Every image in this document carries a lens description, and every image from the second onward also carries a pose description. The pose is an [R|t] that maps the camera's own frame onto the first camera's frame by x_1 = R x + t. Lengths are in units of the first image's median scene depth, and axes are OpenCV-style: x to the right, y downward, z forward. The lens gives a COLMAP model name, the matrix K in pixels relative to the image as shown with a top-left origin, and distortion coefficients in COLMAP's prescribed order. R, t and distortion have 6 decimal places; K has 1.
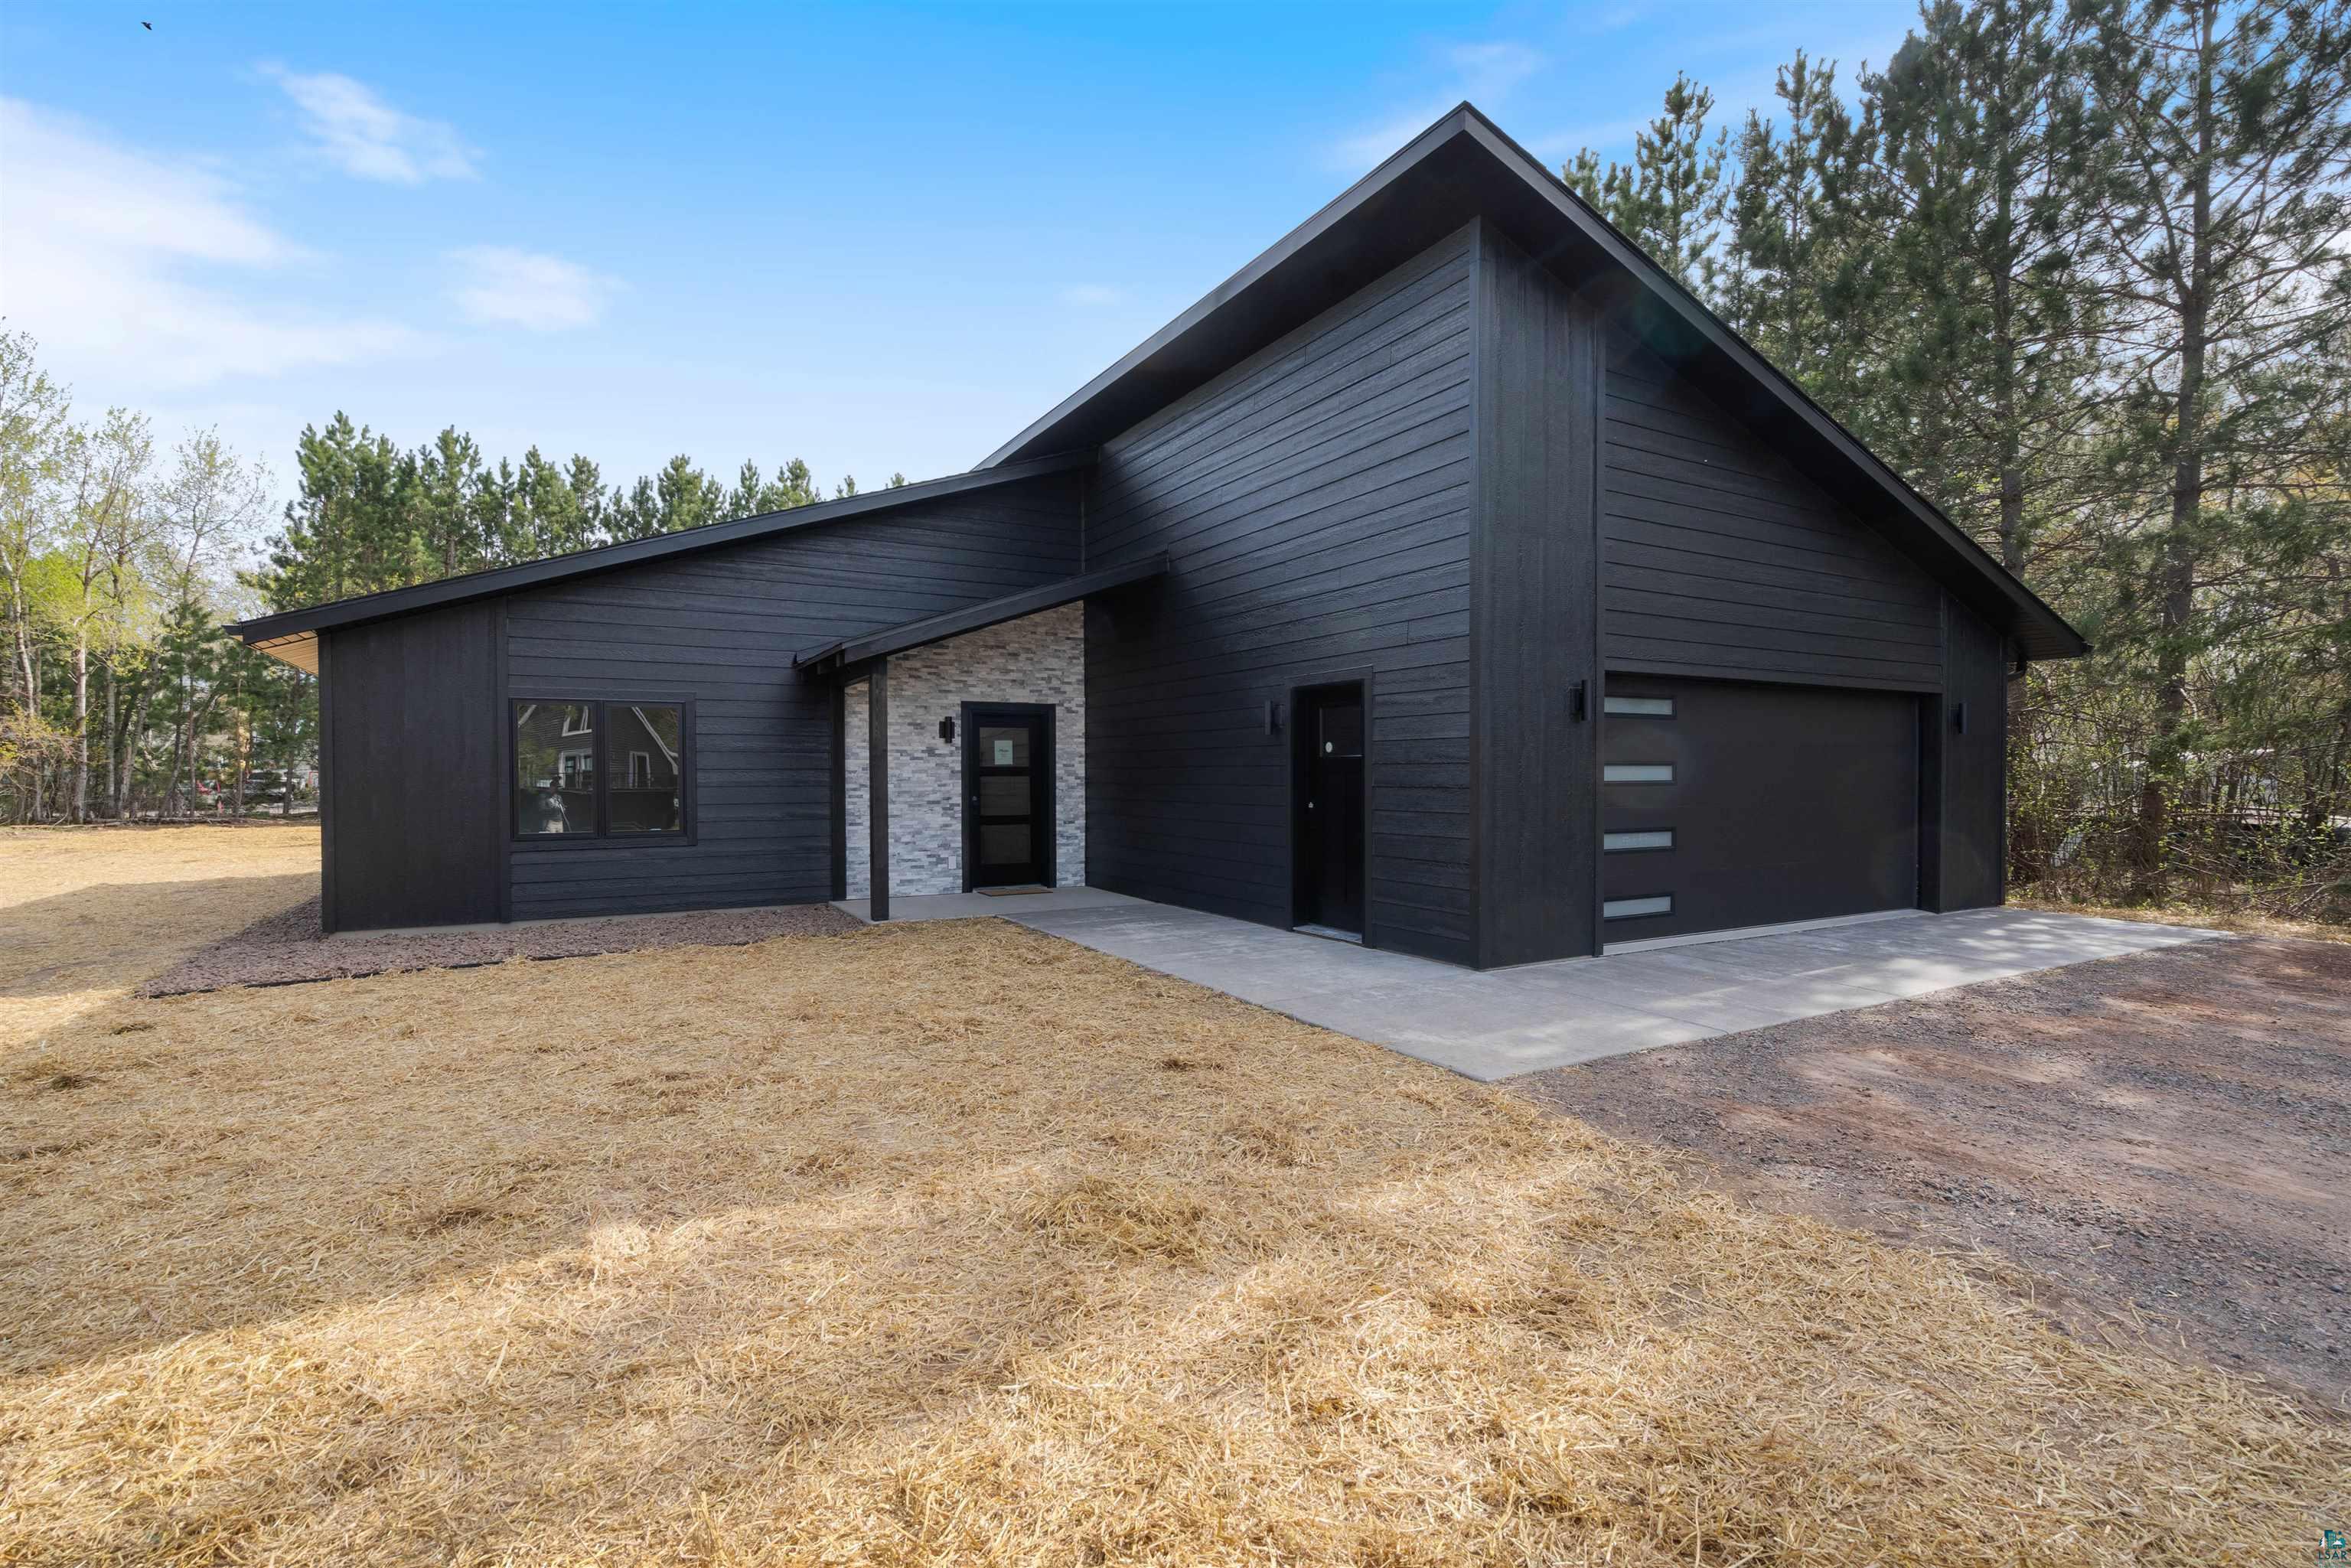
lens RADIAL K [[1076.8, 0, 1176.0], [0, 1076.8, 778.6], [0, 0, 1]] dist [0.000587, 0.001560]
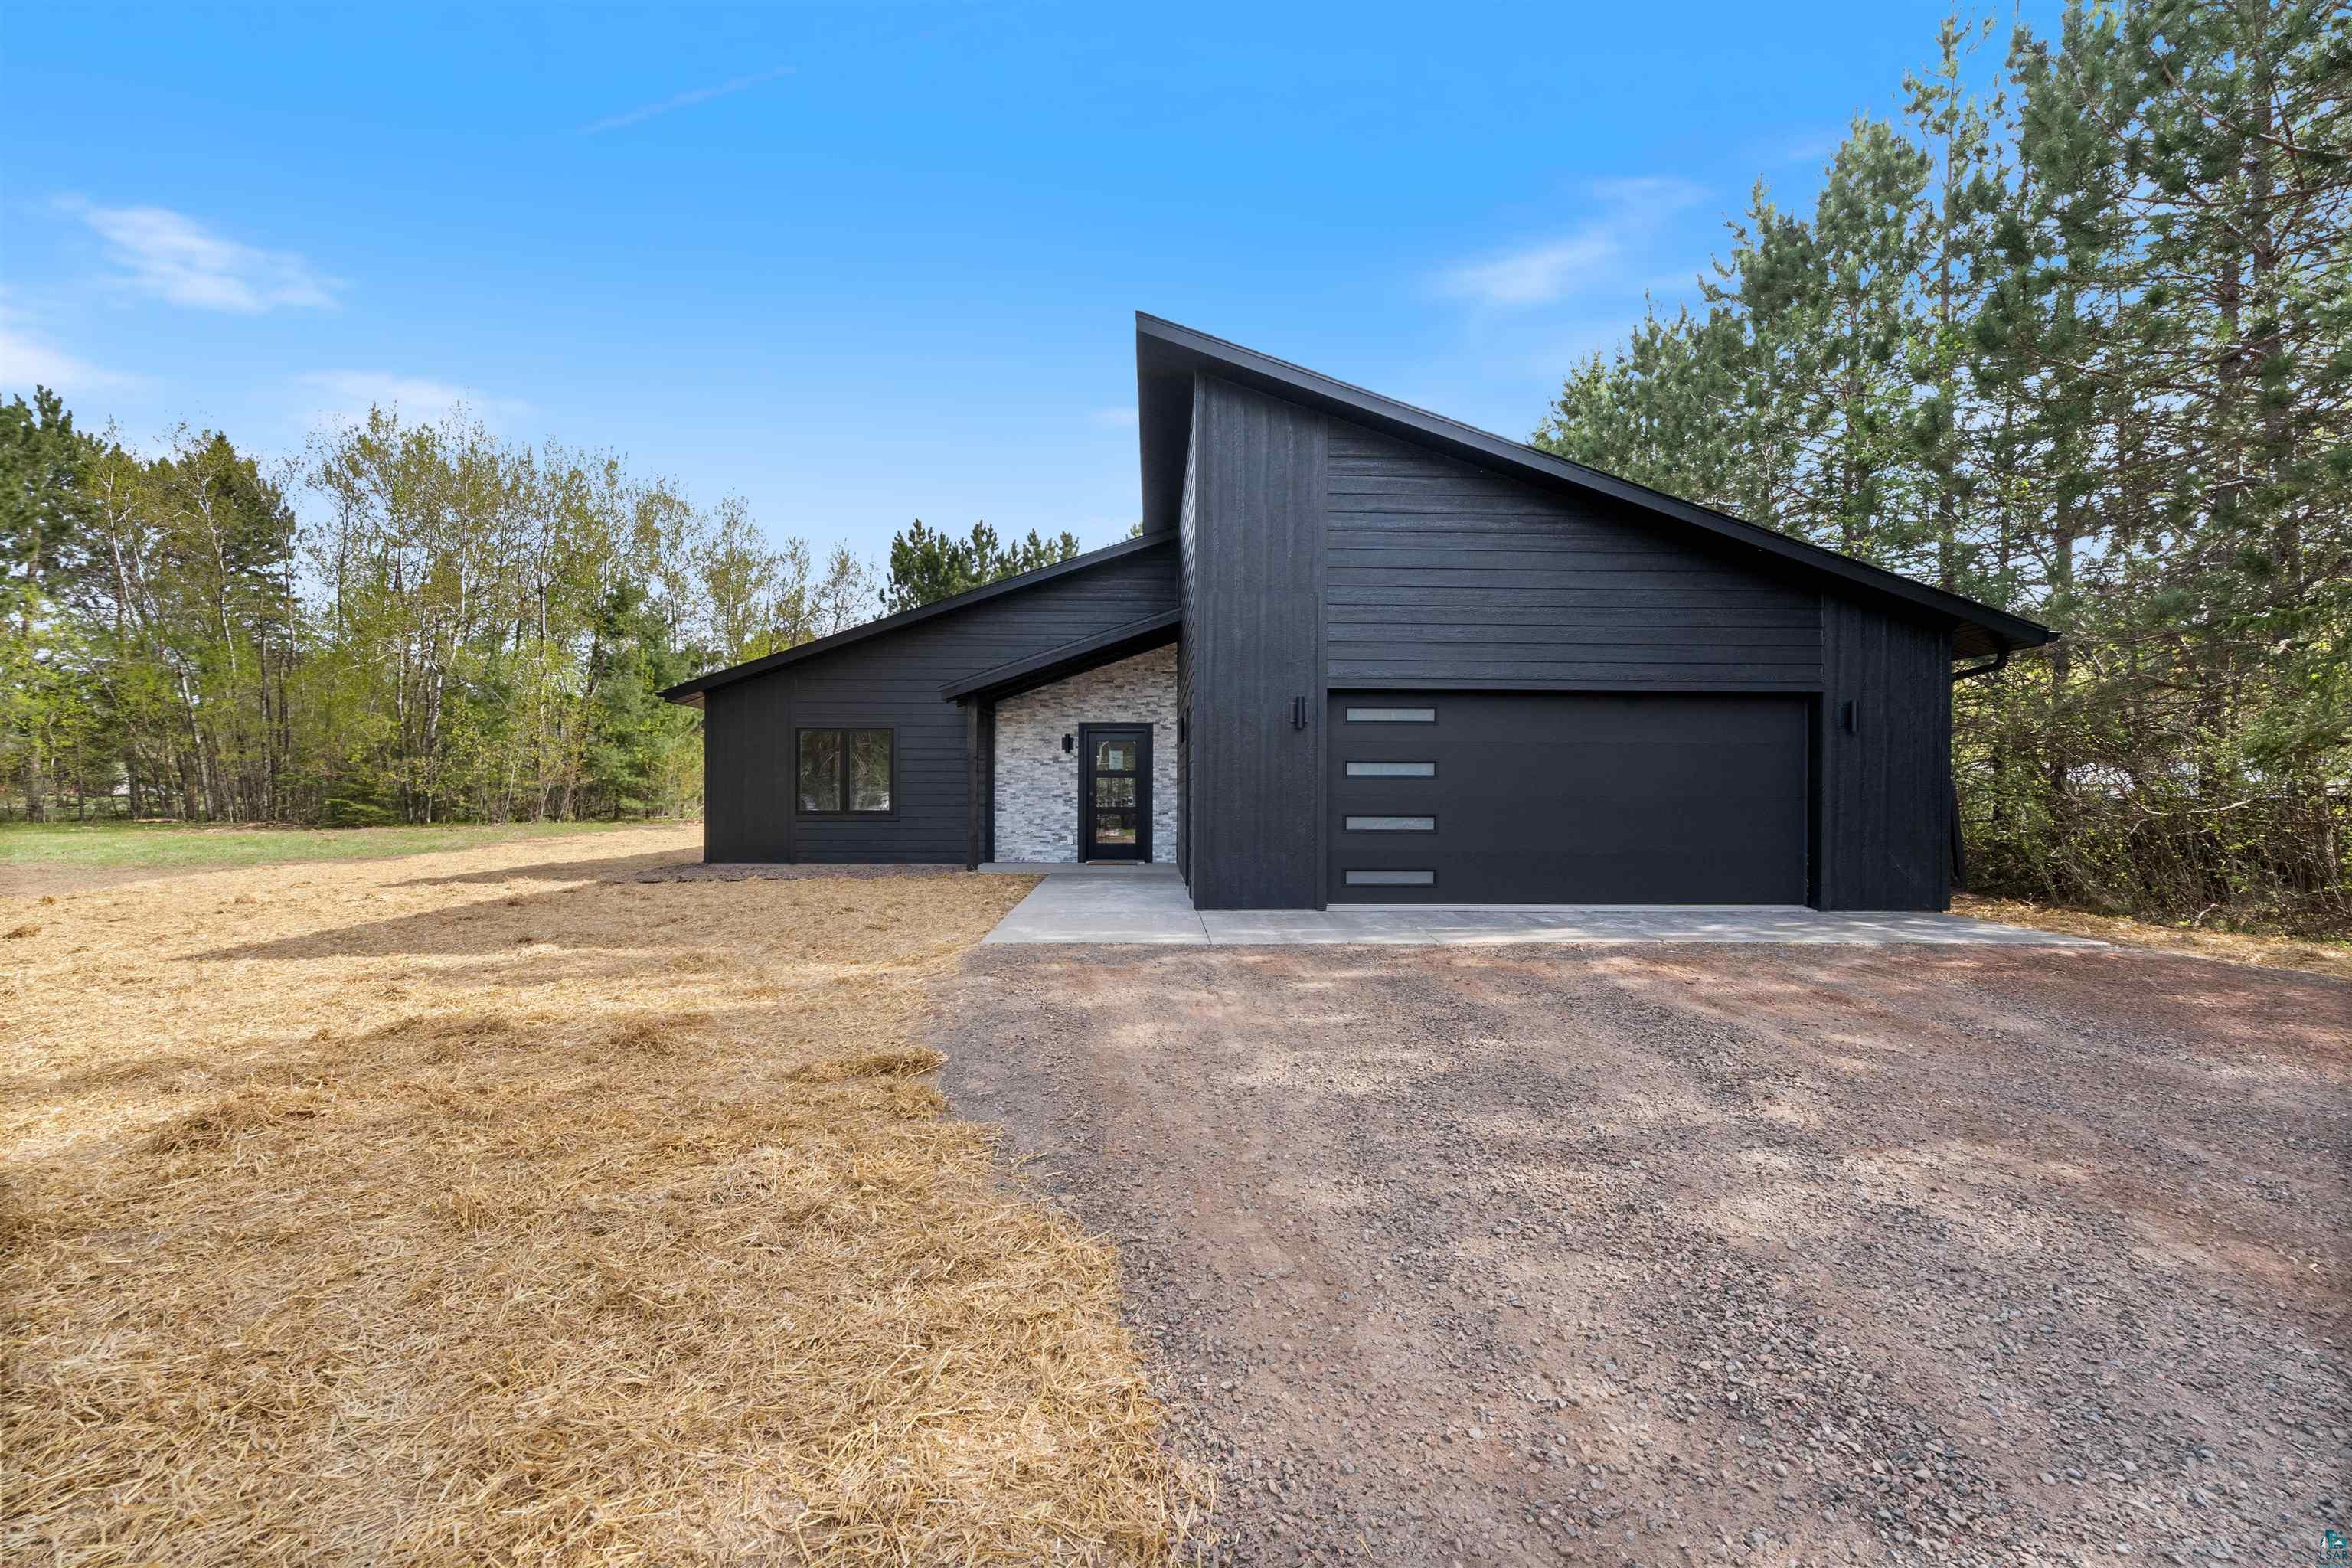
lens RADIAL K [[1077.3, 0, 1176.5], [0, 1077.3, 778.6], [0, 0, 1]] dist [0.000587, 0.001560]
pose [[0.880781, 0.000250, -0.473524, 0.549339], [-0.007879, 0.999869, -0.014128, 0.017503], [0.473459, 0.016174, 0.880668, -0.144197]]
